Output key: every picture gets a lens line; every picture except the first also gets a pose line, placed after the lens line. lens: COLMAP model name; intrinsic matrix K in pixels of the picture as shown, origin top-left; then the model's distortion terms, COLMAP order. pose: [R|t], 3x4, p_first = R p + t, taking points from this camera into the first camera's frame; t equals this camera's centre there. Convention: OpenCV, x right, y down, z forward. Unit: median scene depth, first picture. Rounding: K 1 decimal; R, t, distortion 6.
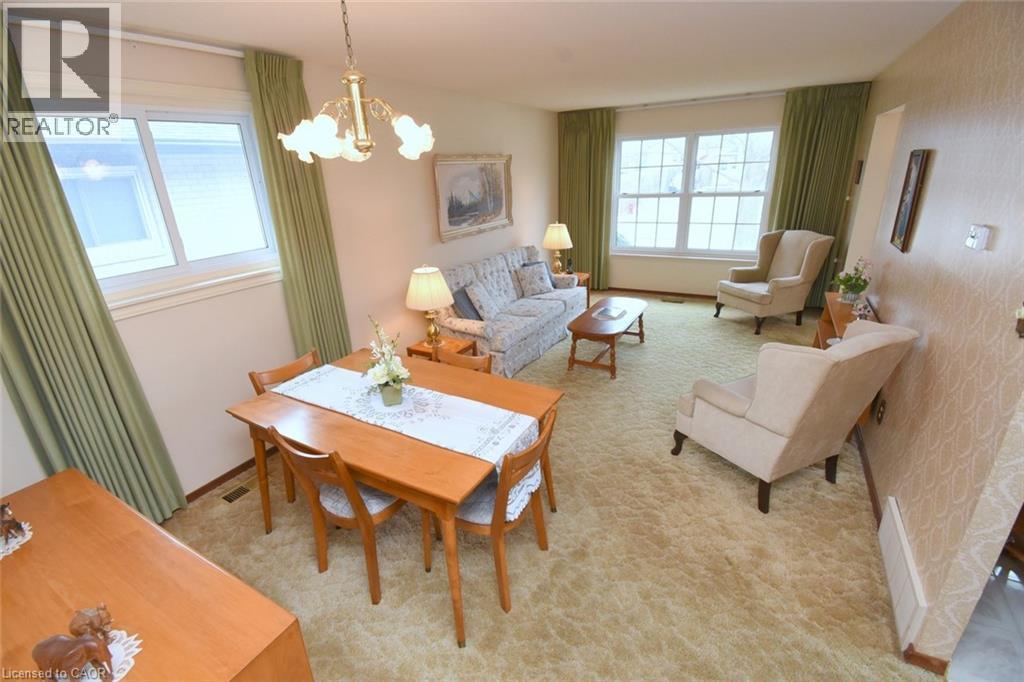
lens RADIAL K [[457.4, 0, 512.0], [0, 457.4, 341.0], [0, 0, 1]] dist [0.019723, -0.025131]
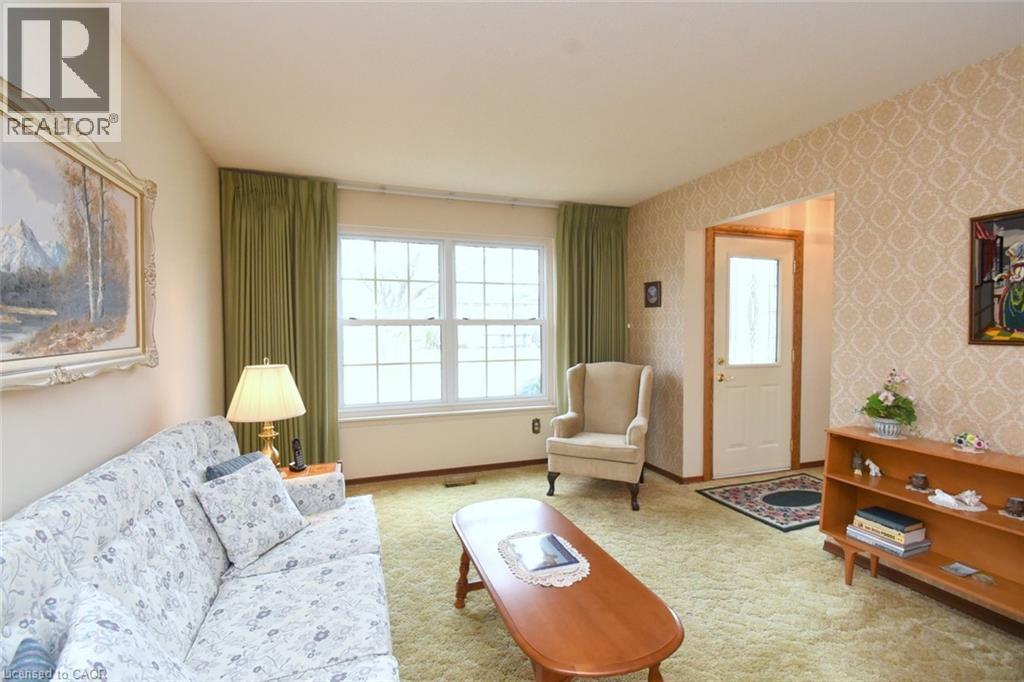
lens RADIAL K [[467.3, 0, 512.0], [0, 467.3, 341.0], [0, 0, 1]] dist [0.021786, -0.027448]
pose [[0.662135, 0.015581, 0.749222, -0.087835], [0.243361, 0.941125, -0.234646, -0.115757], [-0.708768, 0.337699, 0.619360, 0.560040]]
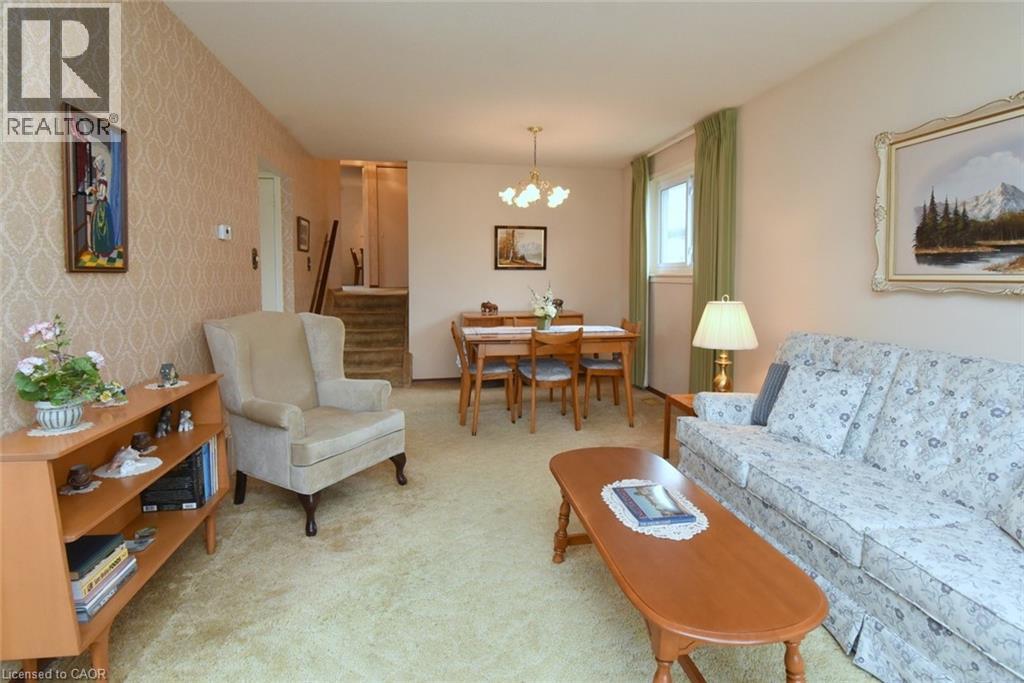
lens RADIAL K [[522.6, 0, 527.4], [0, 522.6, 293.0], [0, 0, 1]] dist [0.026321, -0.038662]
pose [[-0.766661, 0.059131, -0.639323, 0.421165], [-0.201093, 0.923536, 0.326564, -0.256870], [0.609747, 0.378927, -0.696148, 0.919903]]
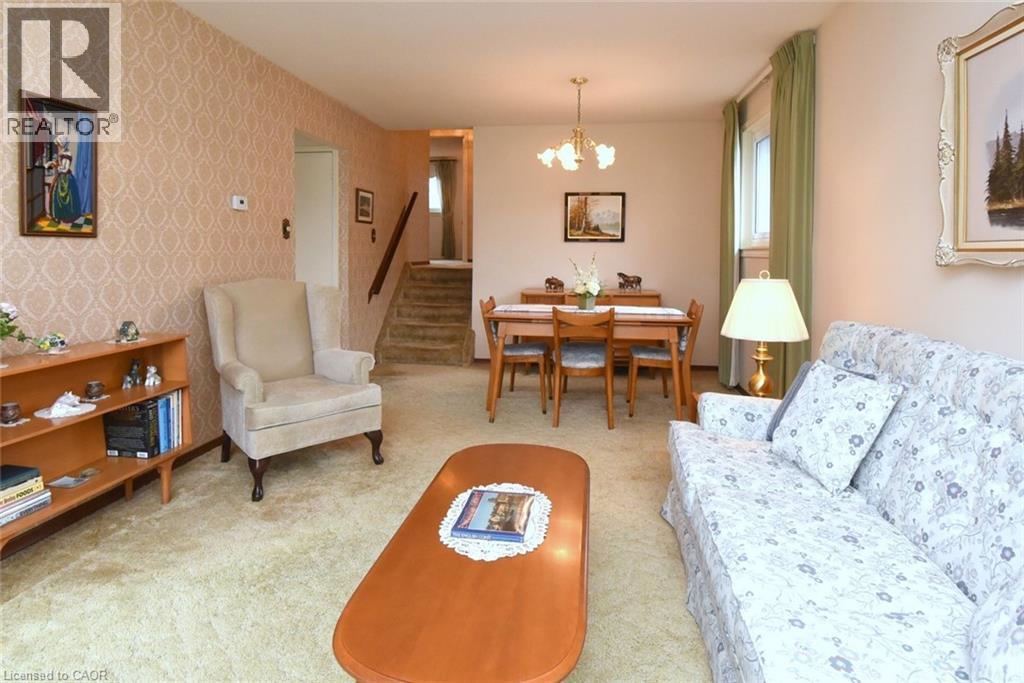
lens RADIAL K [[573.1, 0, 514.2], [0, 573.1, 260.4], [0, 0, 1]] dist [0.025630, -0.037070]
pose [[-0.931192, 0.036844, -0.362662, 0.259118], [-0.102549, 0.928223, 0.357612, -0.271626], [0.349808, 0.370196, -0.860575, 0.996498]]
